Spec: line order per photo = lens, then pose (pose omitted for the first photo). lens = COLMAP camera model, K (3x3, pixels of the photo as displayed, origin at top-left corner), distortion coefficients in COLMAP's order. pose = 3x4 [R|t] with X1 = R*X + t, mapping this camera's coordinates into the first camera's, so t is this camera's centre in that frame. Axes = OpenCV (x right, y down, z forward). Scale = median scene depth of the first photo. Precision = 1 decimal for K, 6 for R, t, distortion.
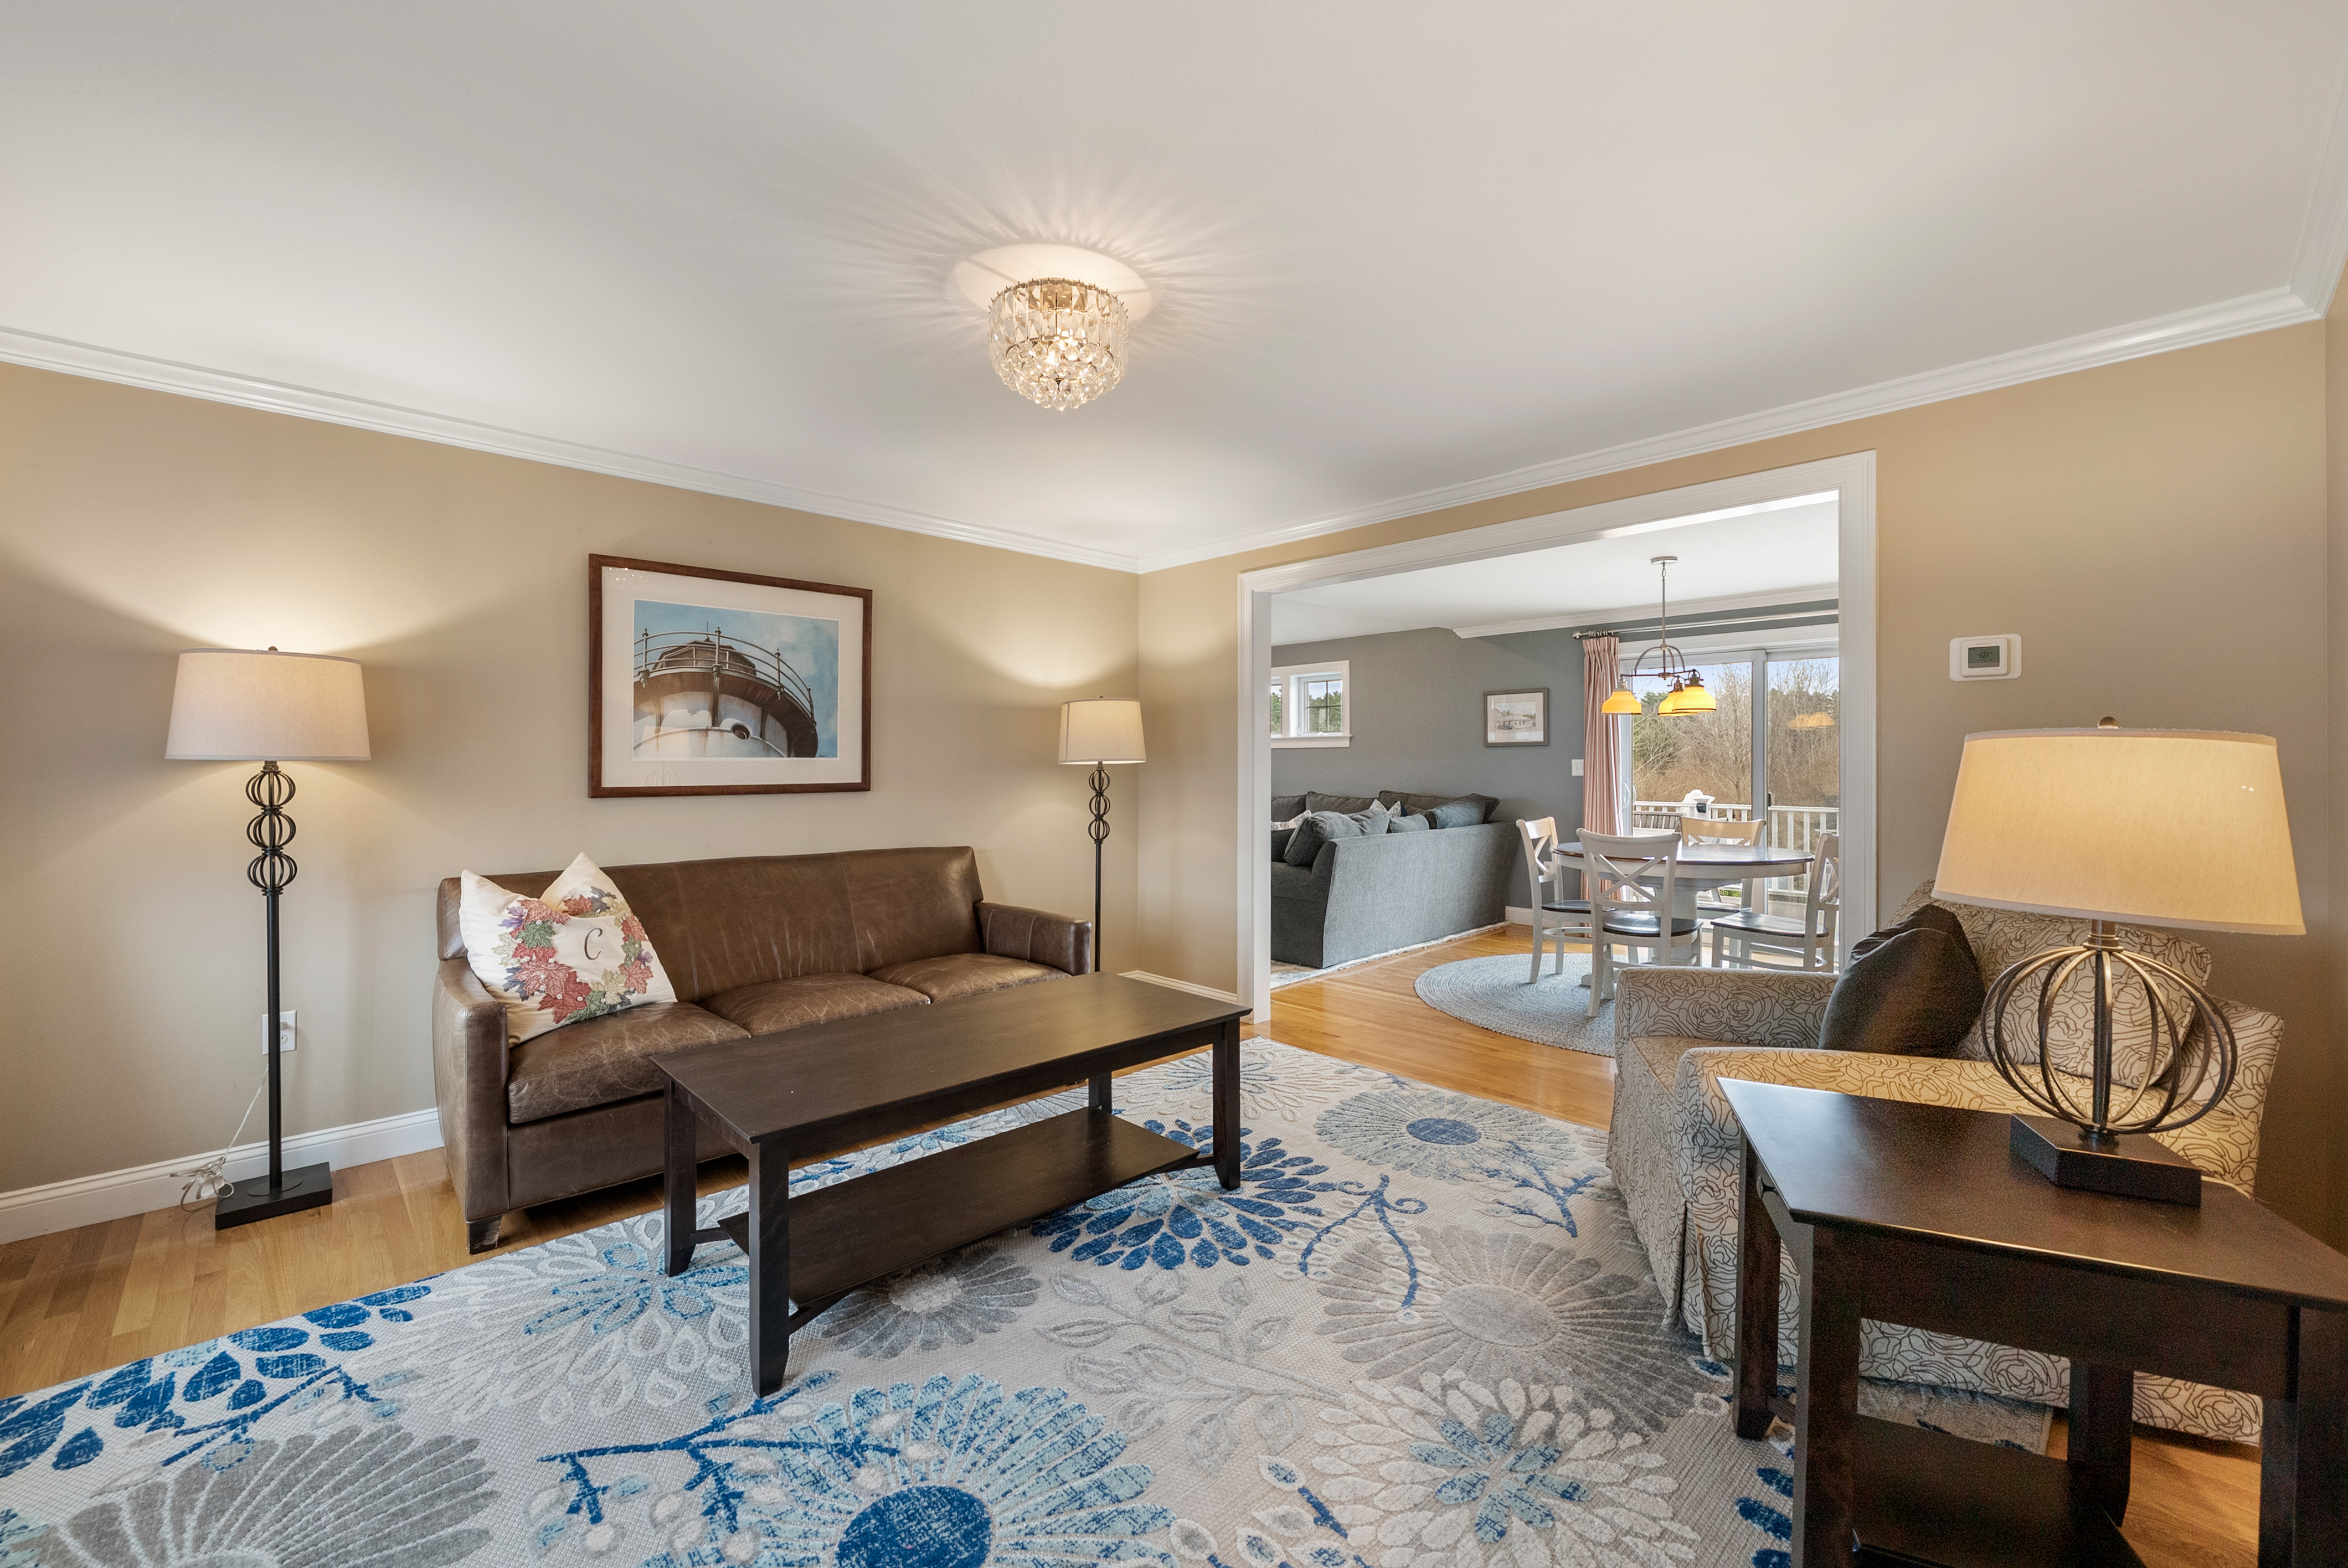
lens RADIAL K [[957.7, 0, 1174.0], [0, 957.7, 784.0], [0, 0, 1]] dist [0.001515, 0.000224]
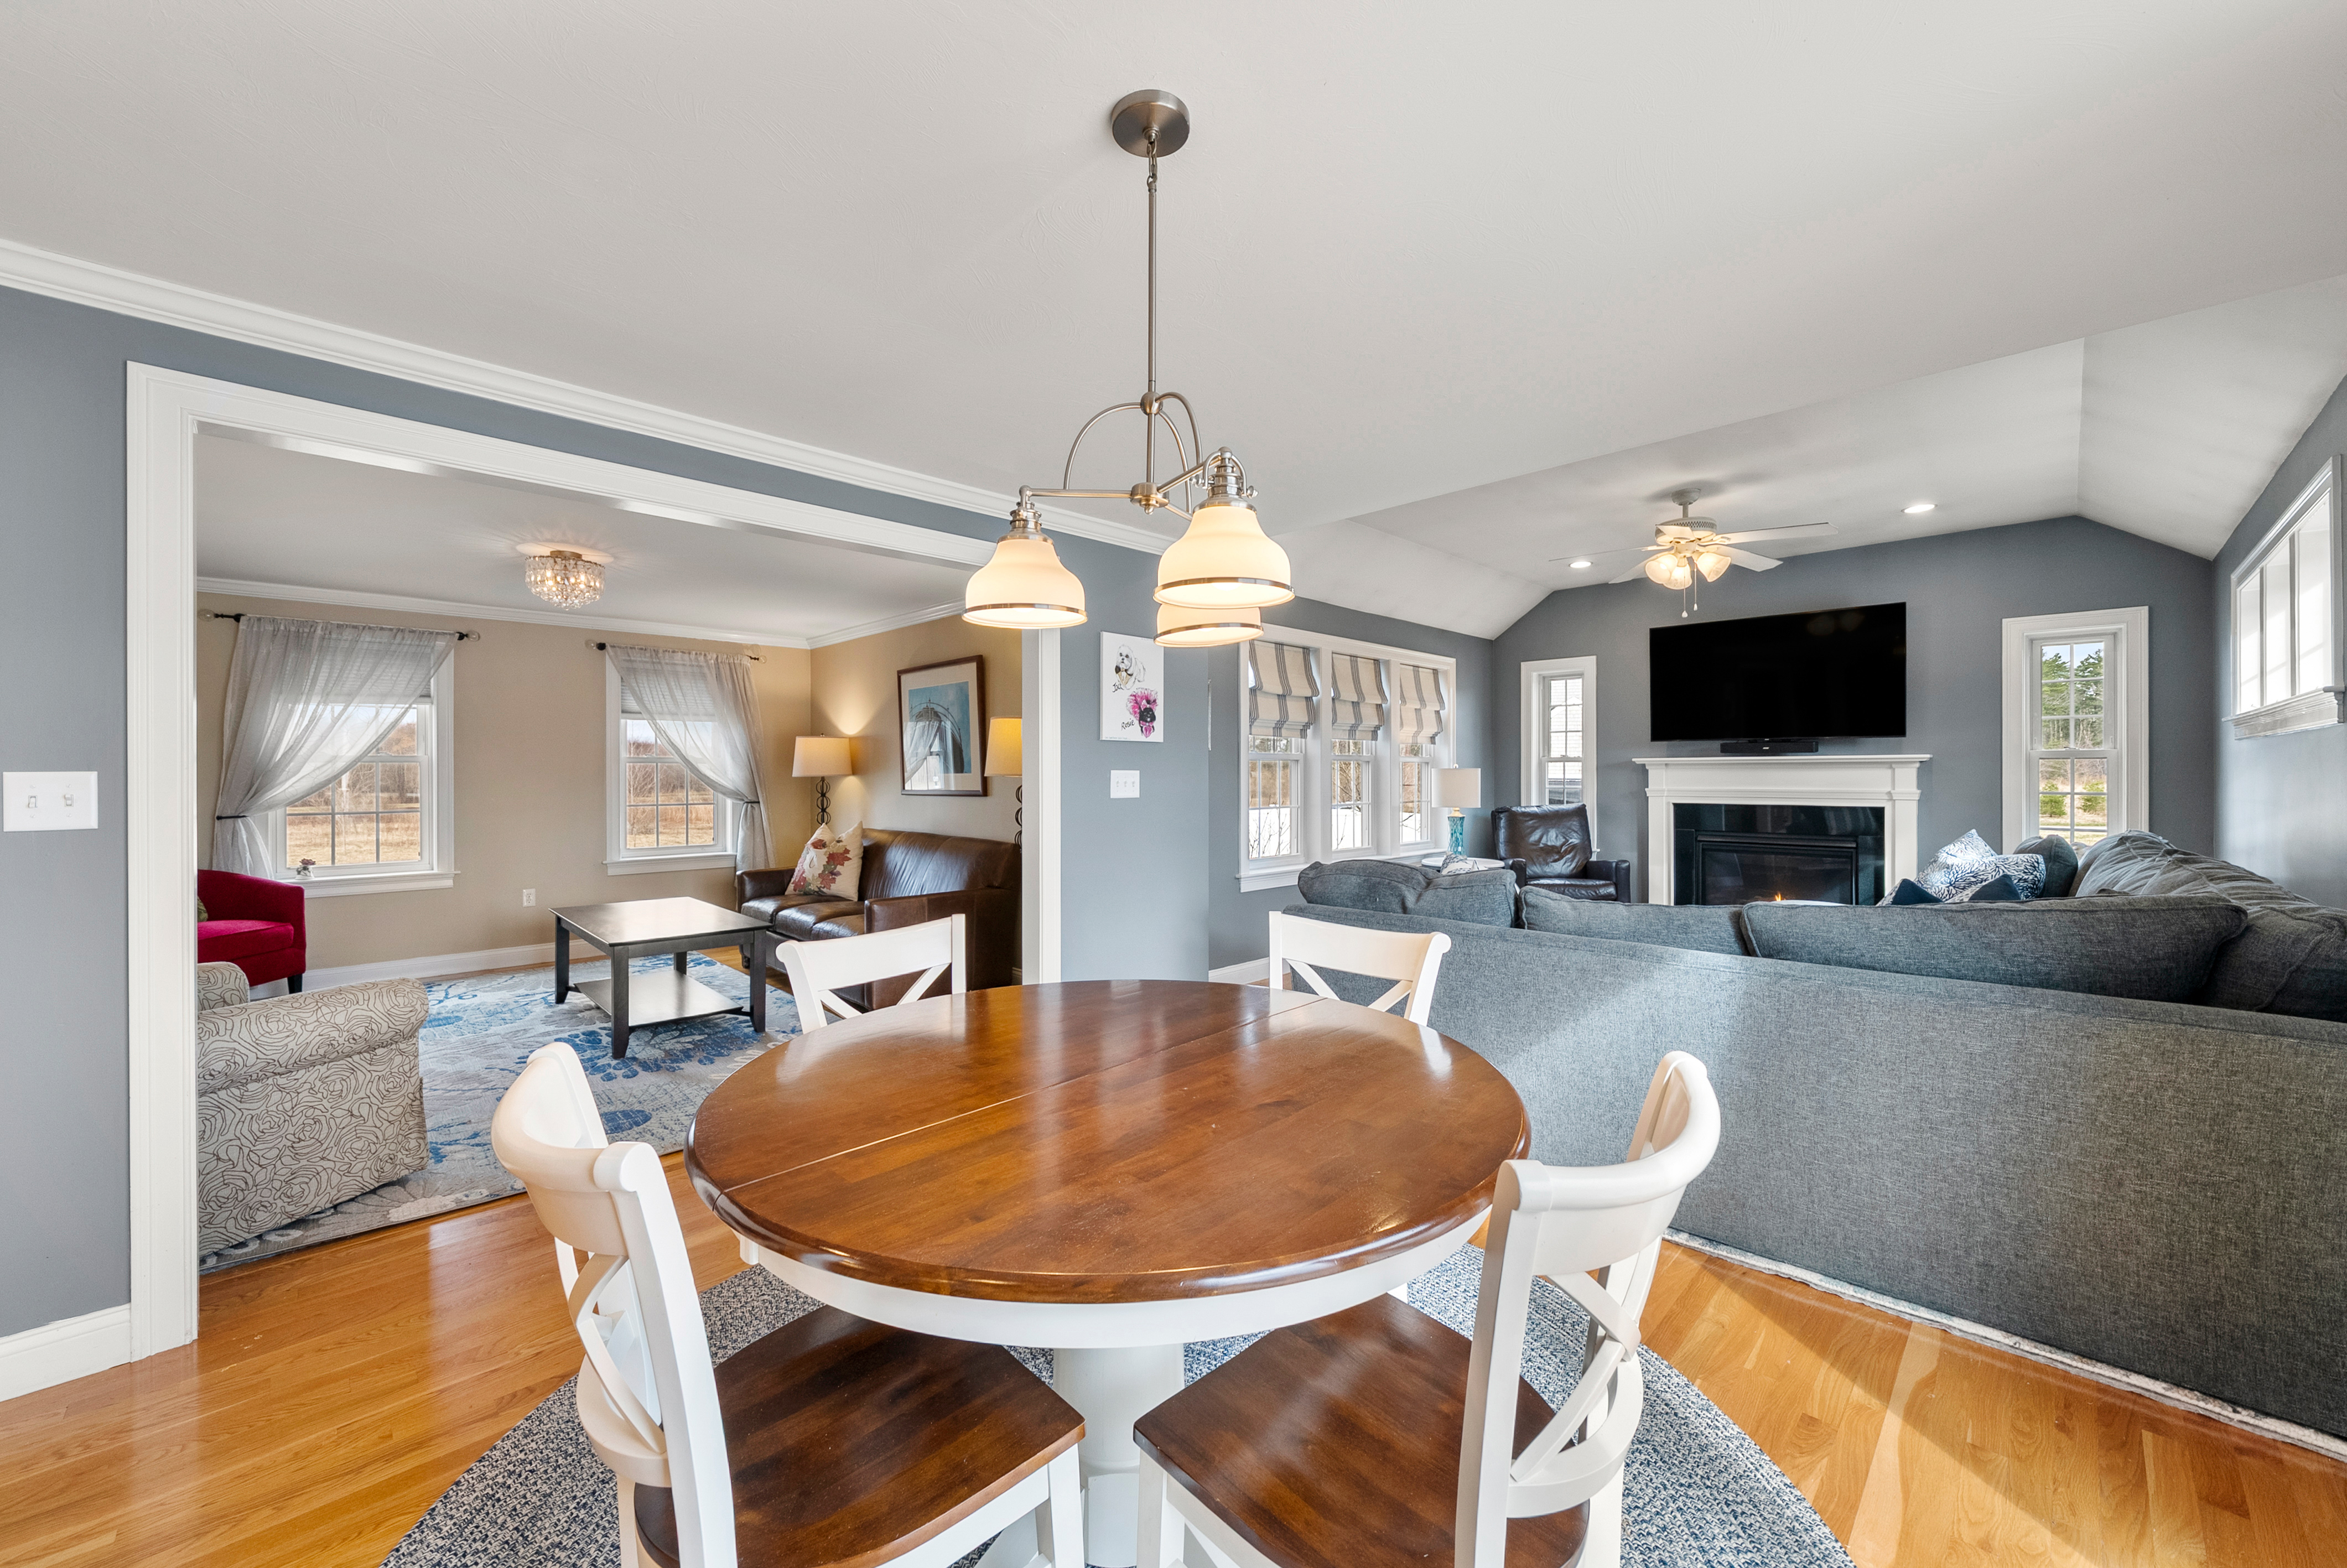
lens RADIAL K [[883.0, 0, 1168.1], [0, 883.0, 766.5], [0, 0, 1]] dist [-0.010292, 0.000075]
pose [[0.012169, -0.004823, -0.999914, 1.456323], [-0.014192, 0.999887, -0.004996, -0.050695], [0.999825, 0.014252, 0.012099, 1.826638]]
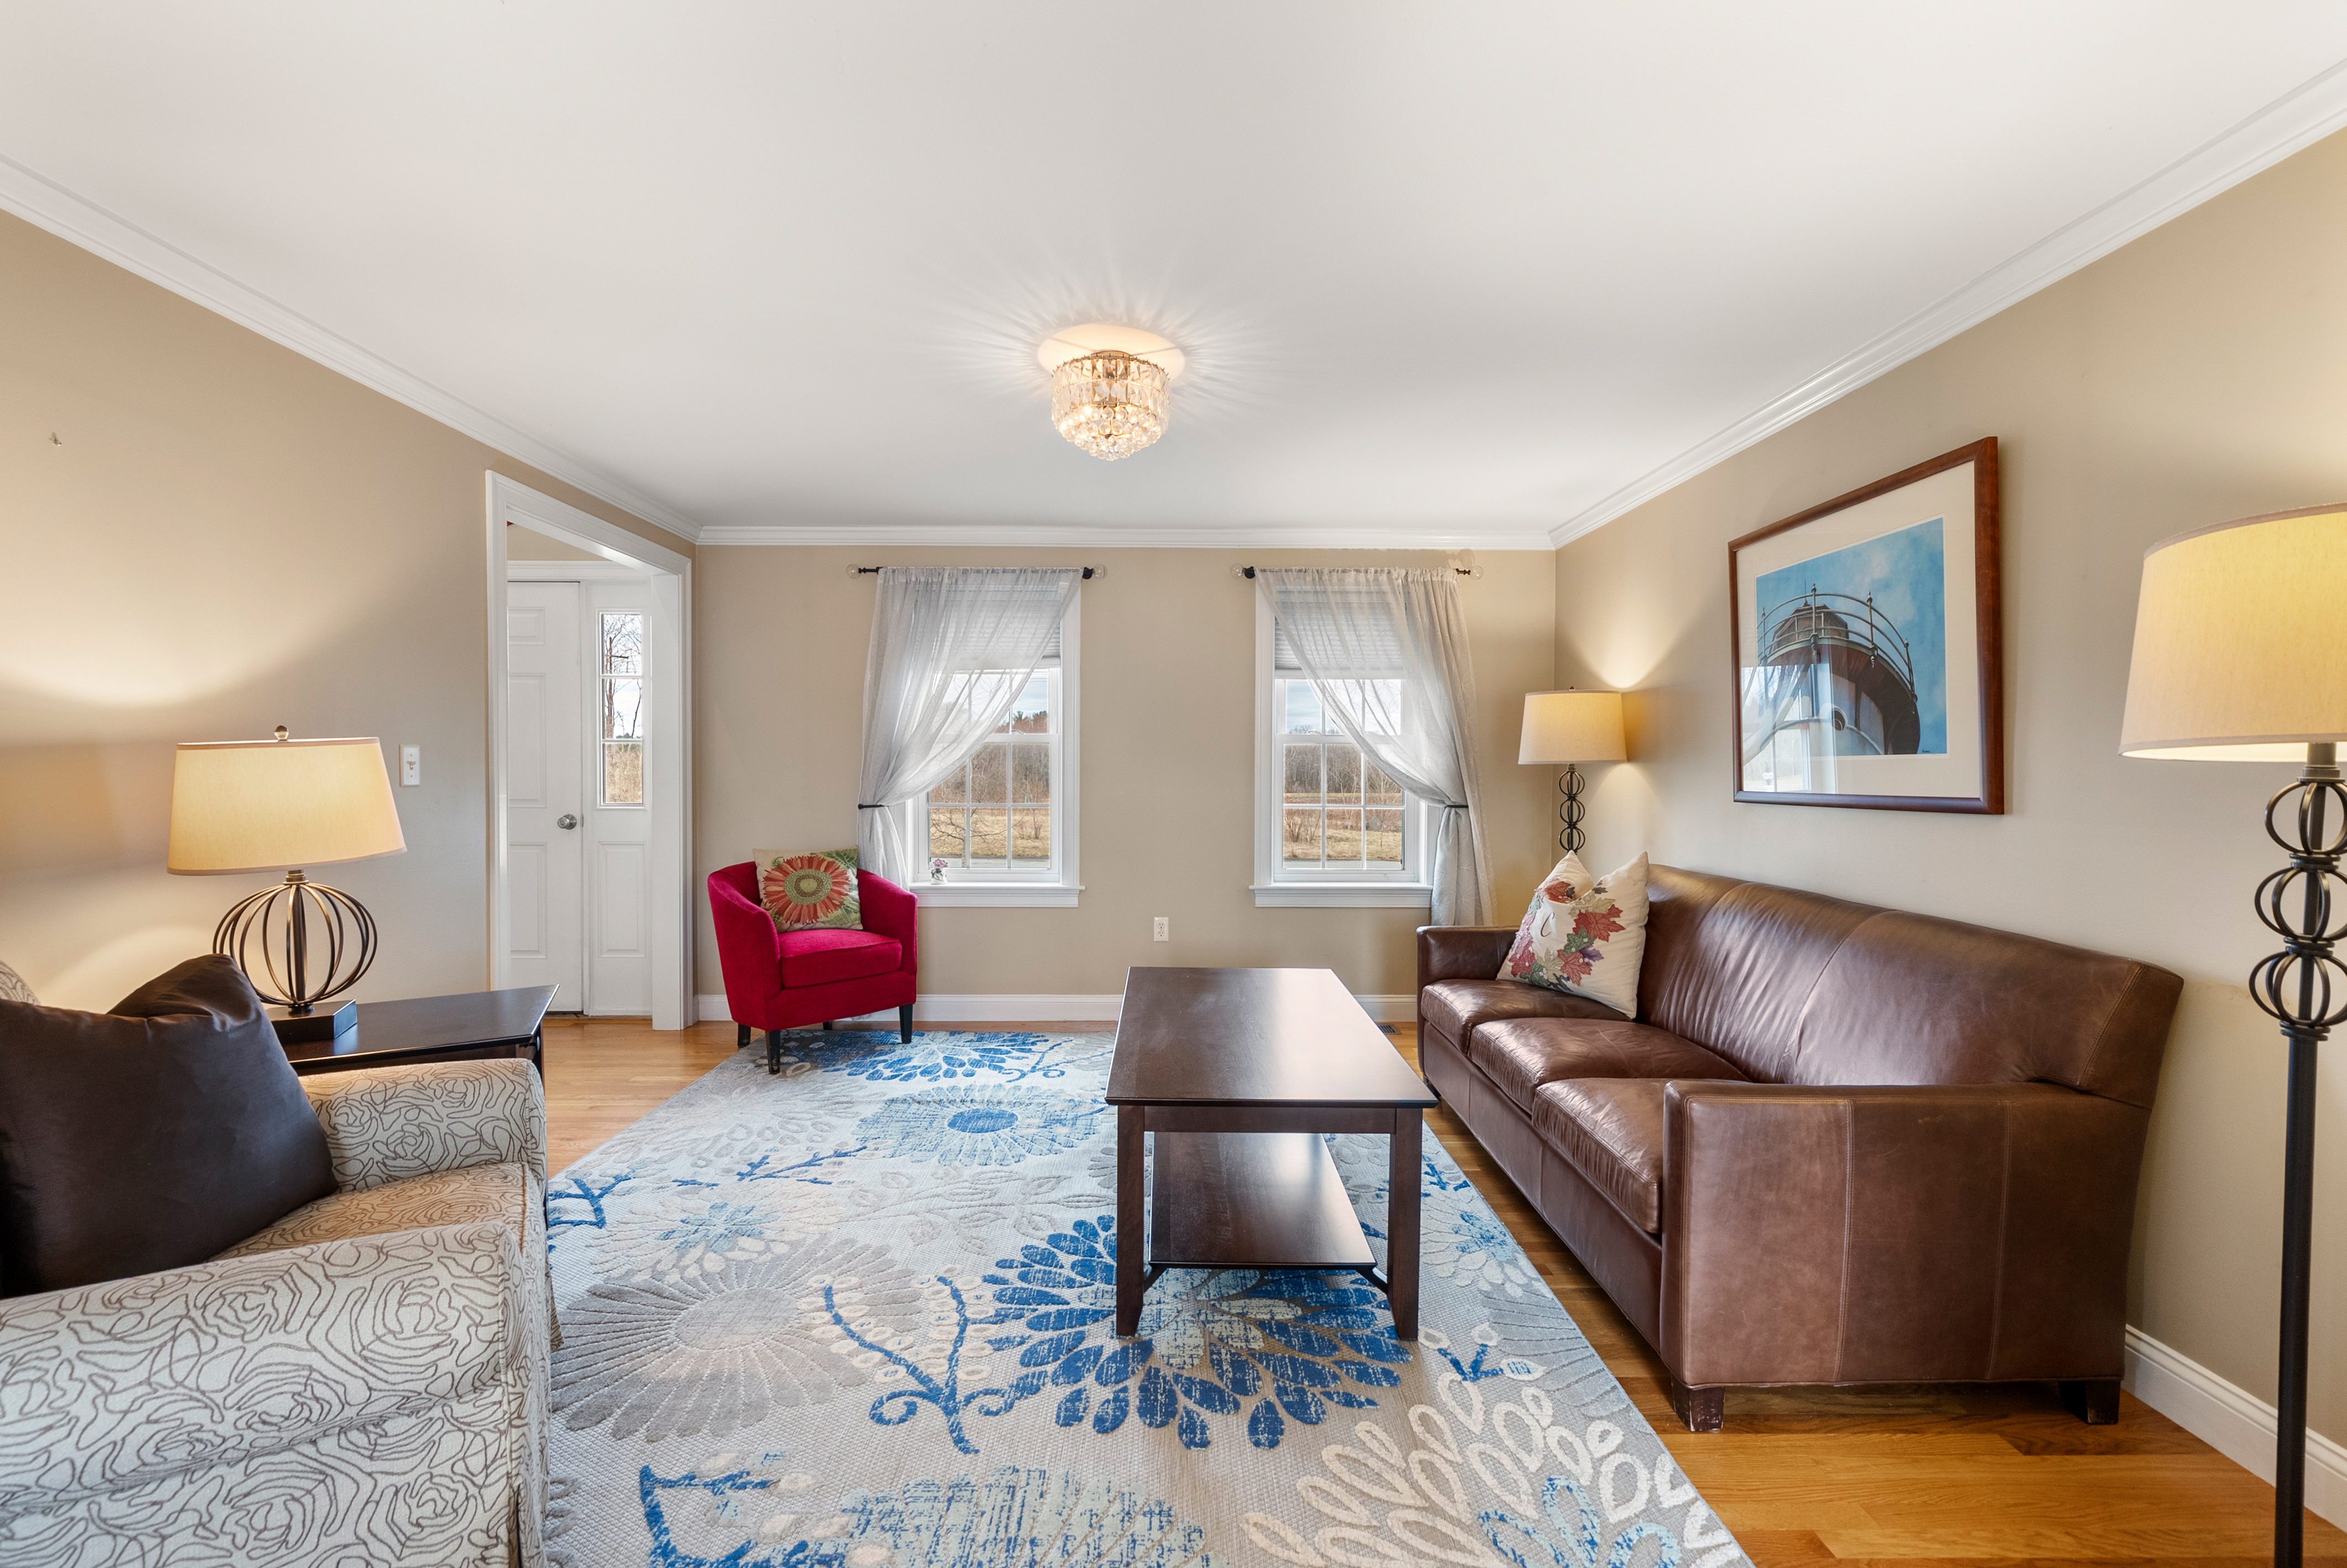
lens RADIAL K [[1007.0, 0, 1165.6], [0, 1007.0, 801.2], [0, 0, 1]] dist [0.002178, 0.000221]
pose [[-0.684078, 0.022335, -0.729067, 0.590050], [-0.014774, 0.998902, 0.044463, -0.025782], [0.729260, 0.041187, -0.682996, 1.515302]]
